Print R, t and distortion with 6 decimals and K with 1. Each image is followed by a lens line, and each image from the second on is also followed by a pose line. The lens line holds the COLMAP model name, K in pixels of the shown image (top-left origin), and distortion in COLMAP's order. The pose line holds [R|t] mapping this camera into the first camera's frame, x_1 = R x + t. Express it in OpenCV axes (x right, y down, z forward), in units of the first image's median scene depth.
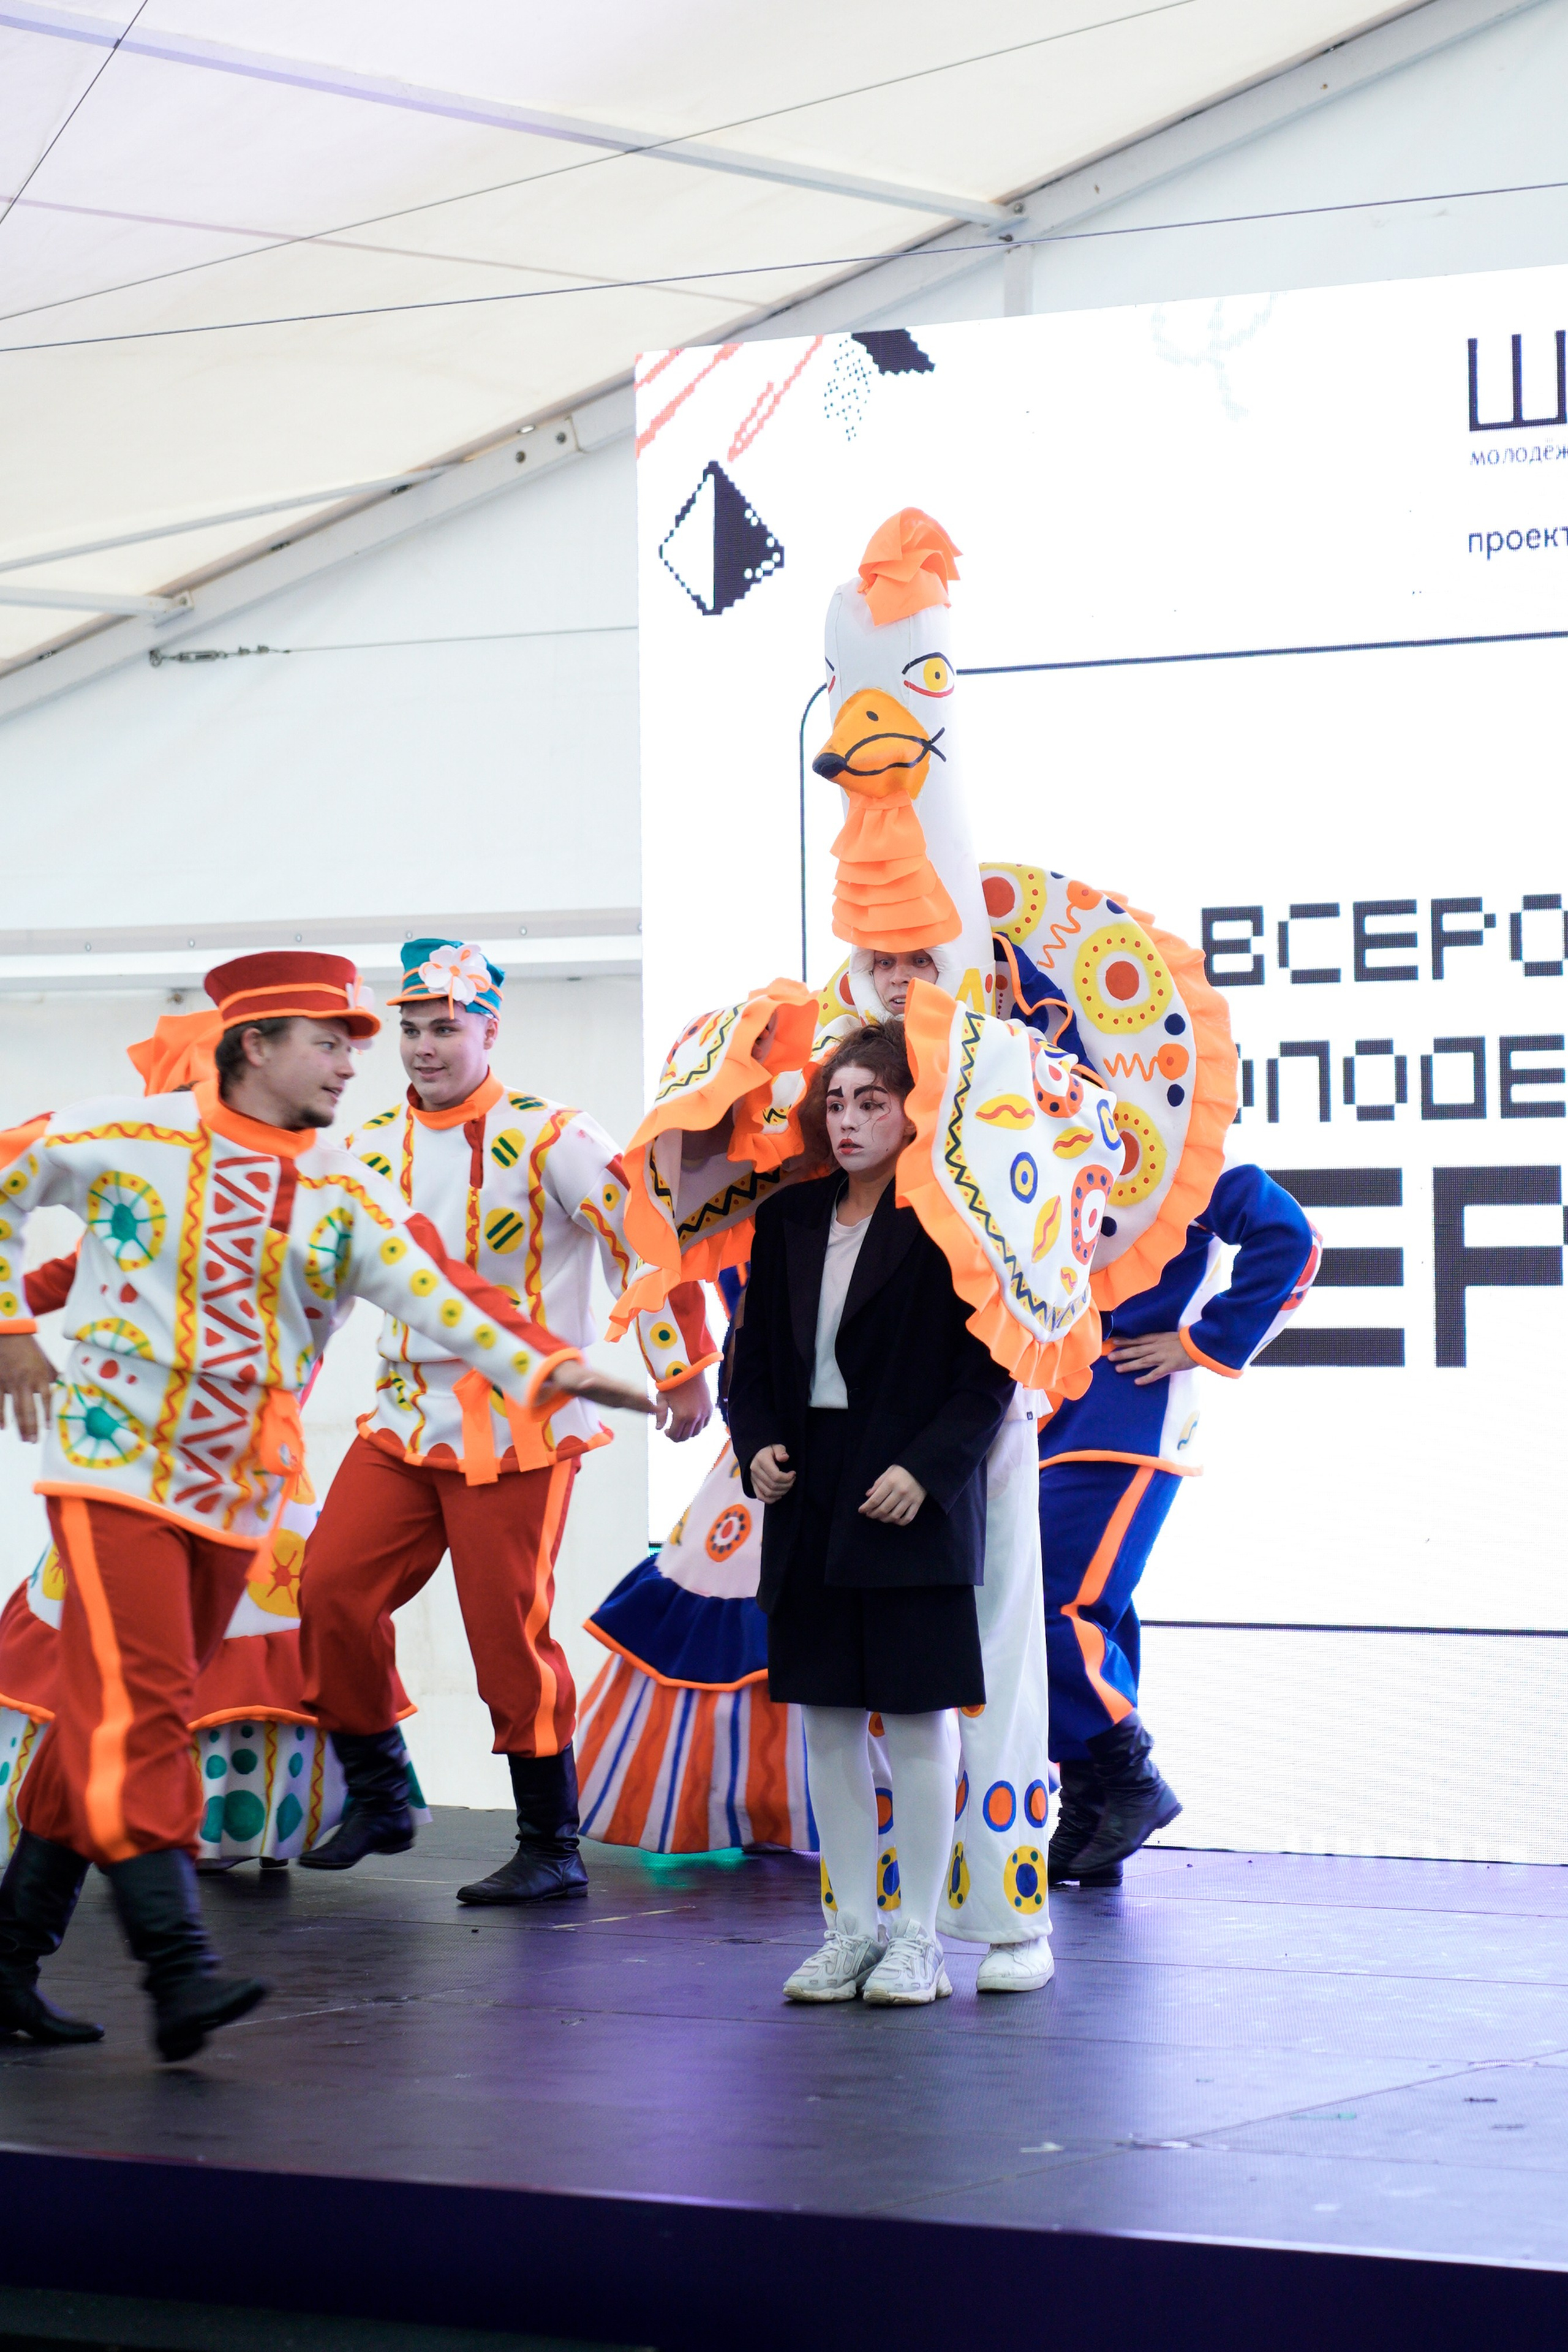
lens RADIAL K [[6761.3, 0, 728.4], [0, 6761.3, 982.2], [0, 0, 1]] dist [-0.089364, 0.000000]
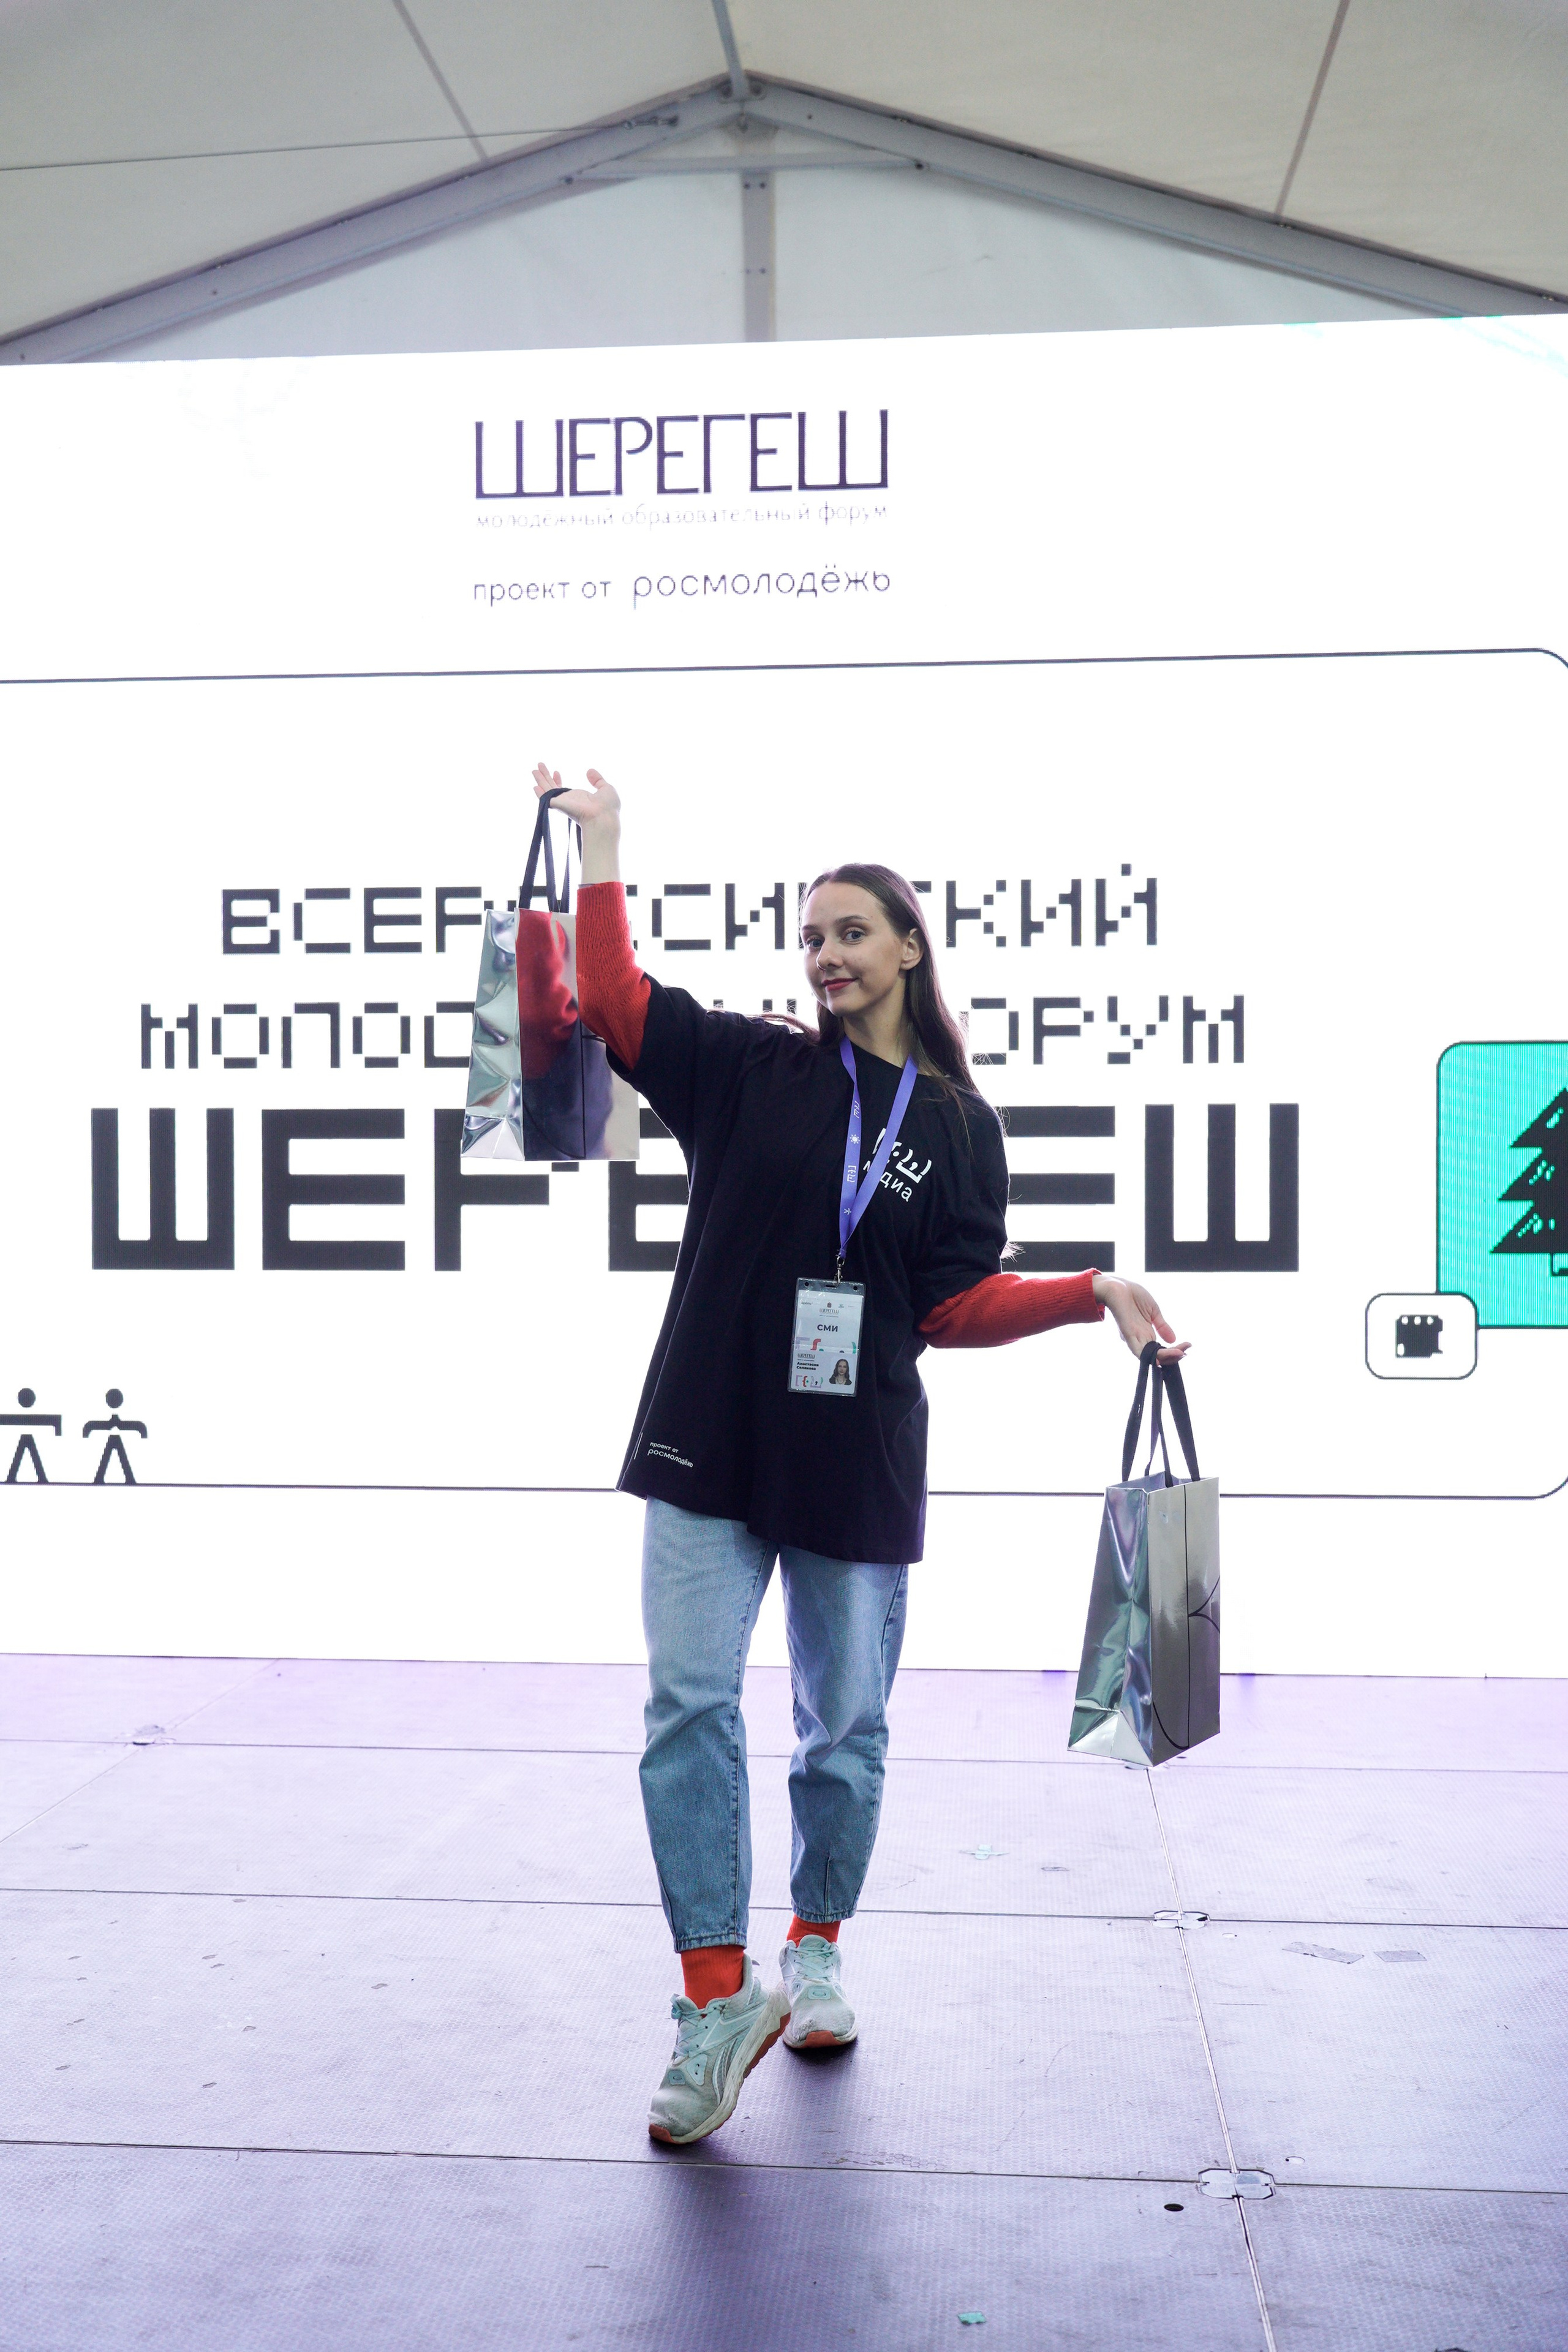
lens RADIAL K [[2563.3, 0, 780.7], [0, 2563.3, 1159.3], [0, 0, 1]] dist [0.037837, 0.000000]
pose [[0.881186, 0.003824, 0.472754, -0.058524], [-0.023856, 0.999053, 0.036386, 0.018237], [-0.472167, -0.043341, 0.880443, 0.557889]]
